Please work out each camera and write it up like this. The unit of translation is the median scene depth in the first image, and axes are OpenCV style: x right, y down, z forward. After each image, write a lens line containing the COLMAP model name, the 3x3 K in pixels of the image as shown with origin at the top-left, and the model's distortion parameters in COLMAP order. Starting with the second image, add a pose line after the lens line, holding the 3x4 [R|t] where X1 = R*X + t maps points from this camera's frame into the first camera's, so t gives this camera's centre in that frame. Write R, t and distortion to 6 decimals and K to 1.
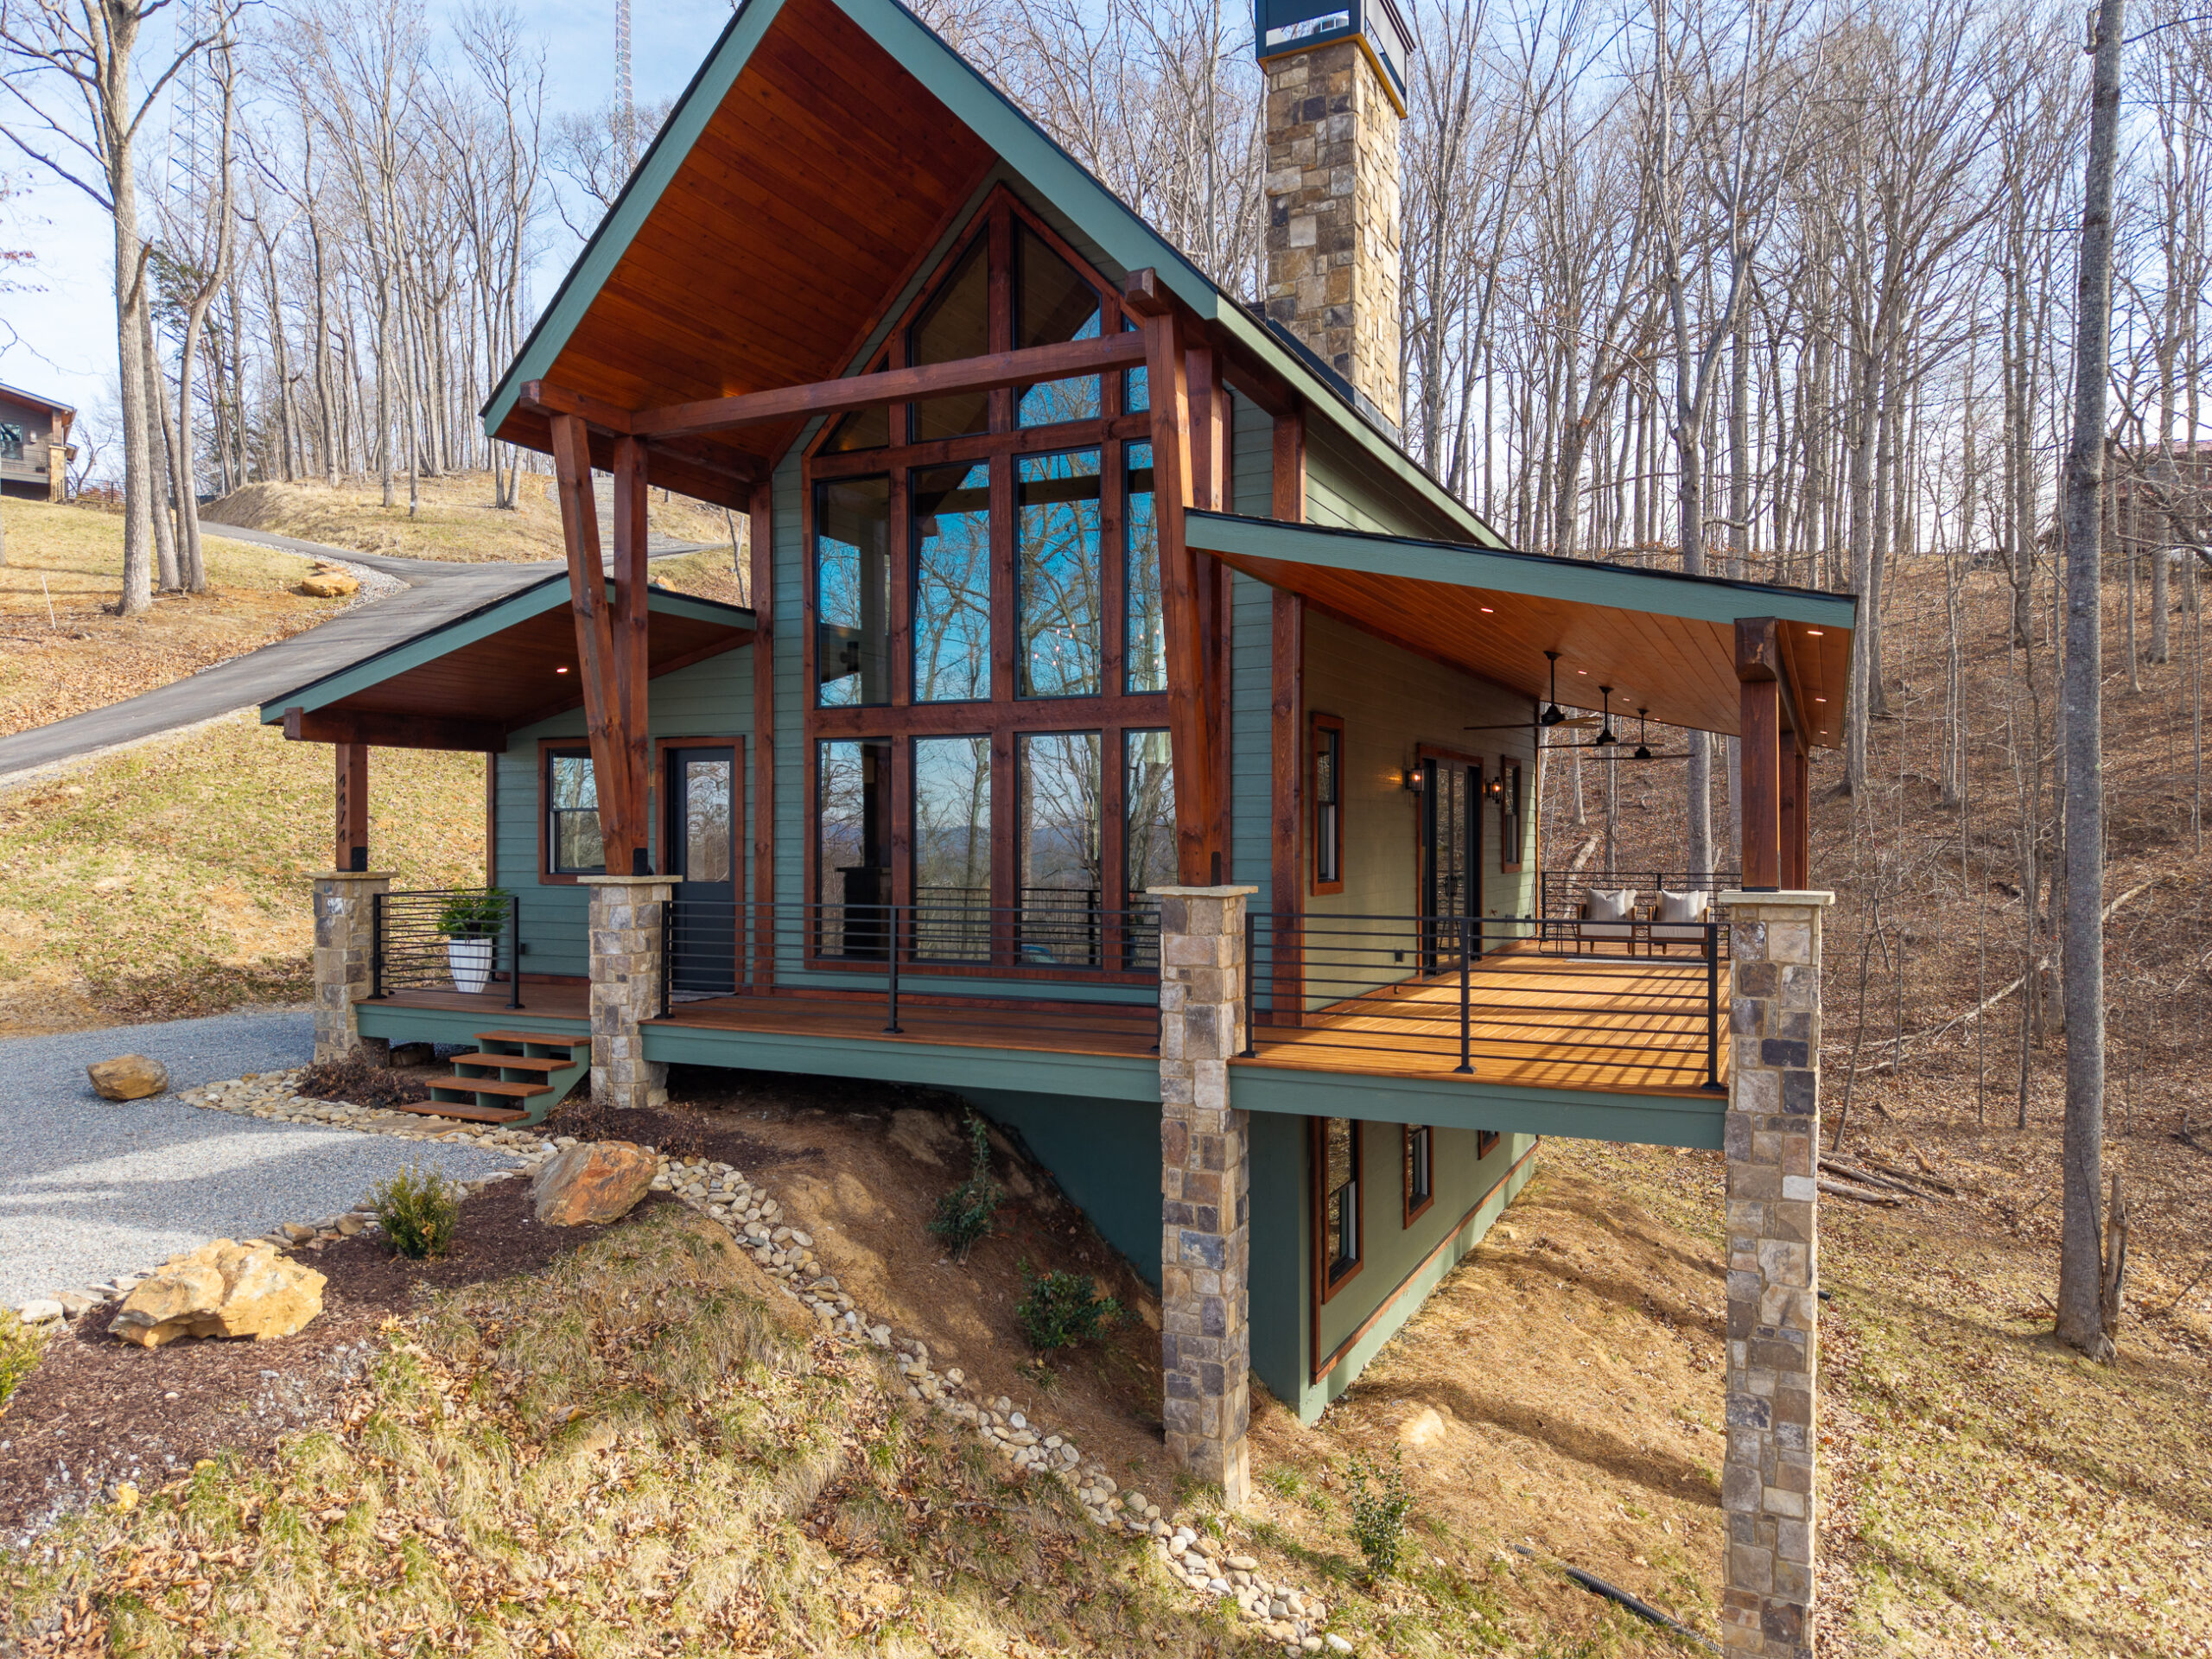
lens RADIAL K [[1485.4, 0, 1111.3], [0, 1485.4, 821.5], [0, 0, 1]] dist [-0.002590, -0.007911]
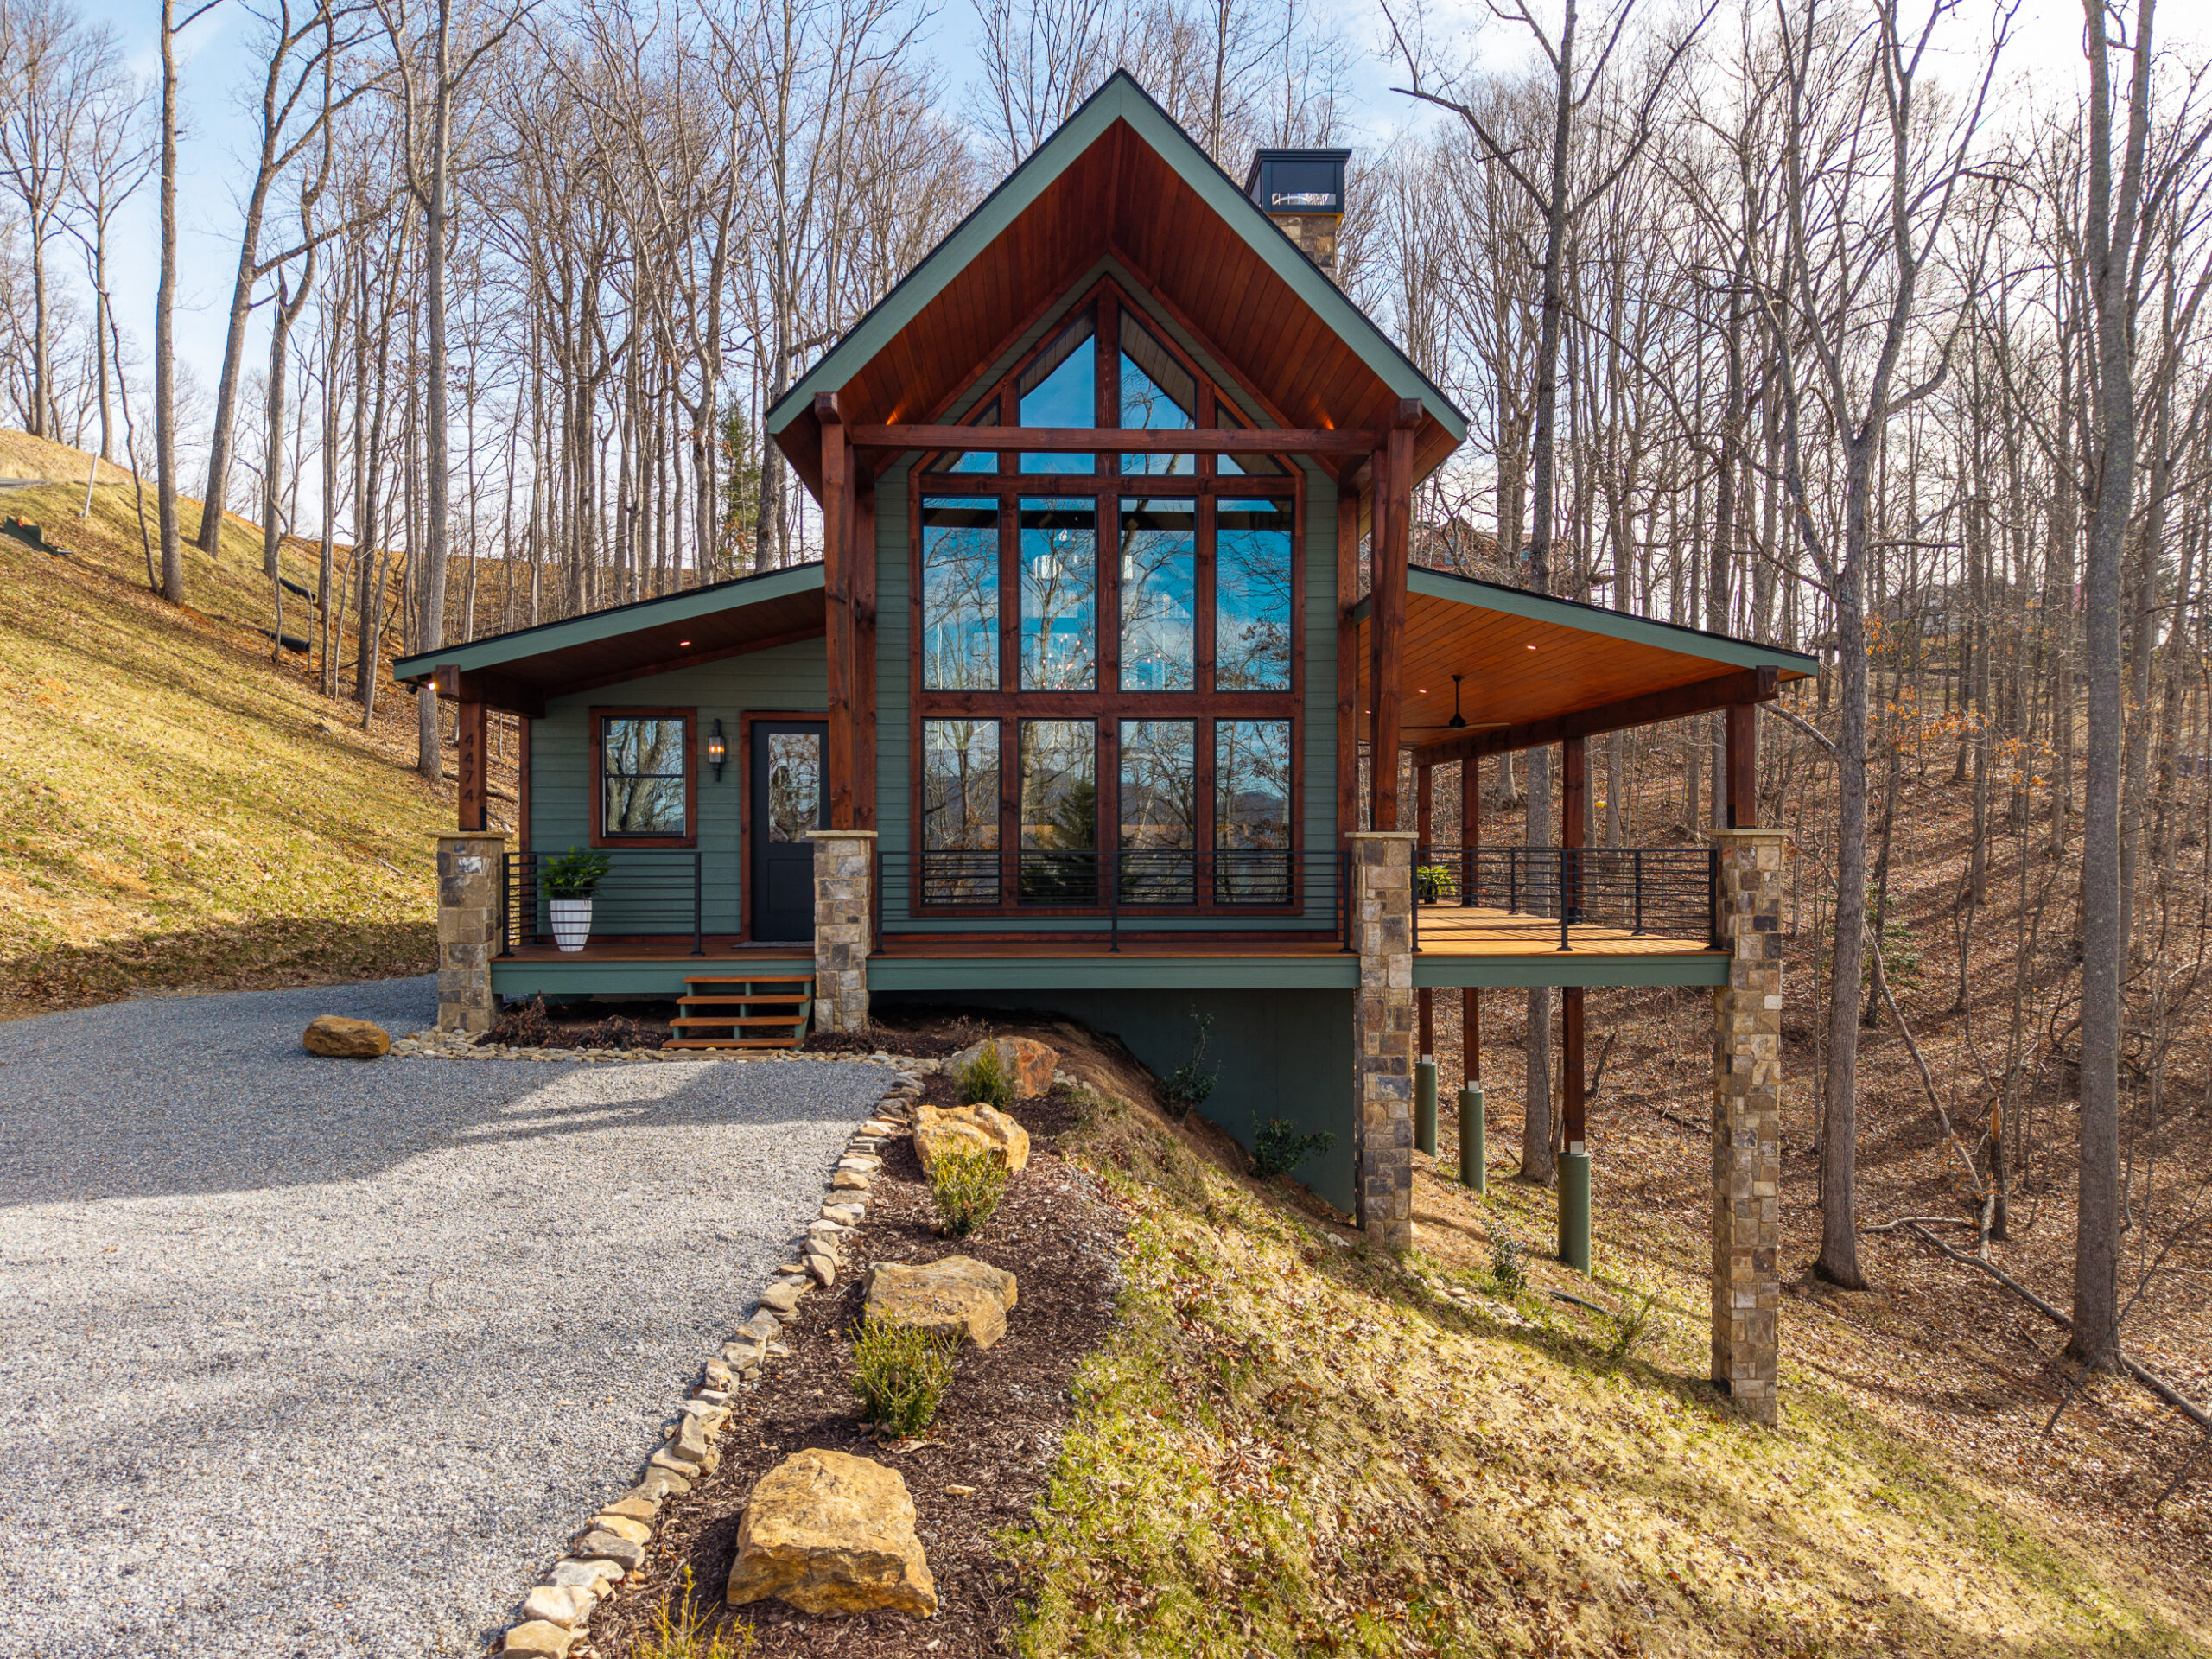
lens RADIAL K [[1485.4, 0, 1106.4], [0, 1485.4, 837.0], [0, 0, 1]] dist [-0.002590, -0.007911]
pose [[0.882990, 0.001319, 0.469390, -0.689214], [-0.003776, 0.999984, 0.004295, 0.036170], [-0.469376, -0.005565, 0.882981, -0.097037]]
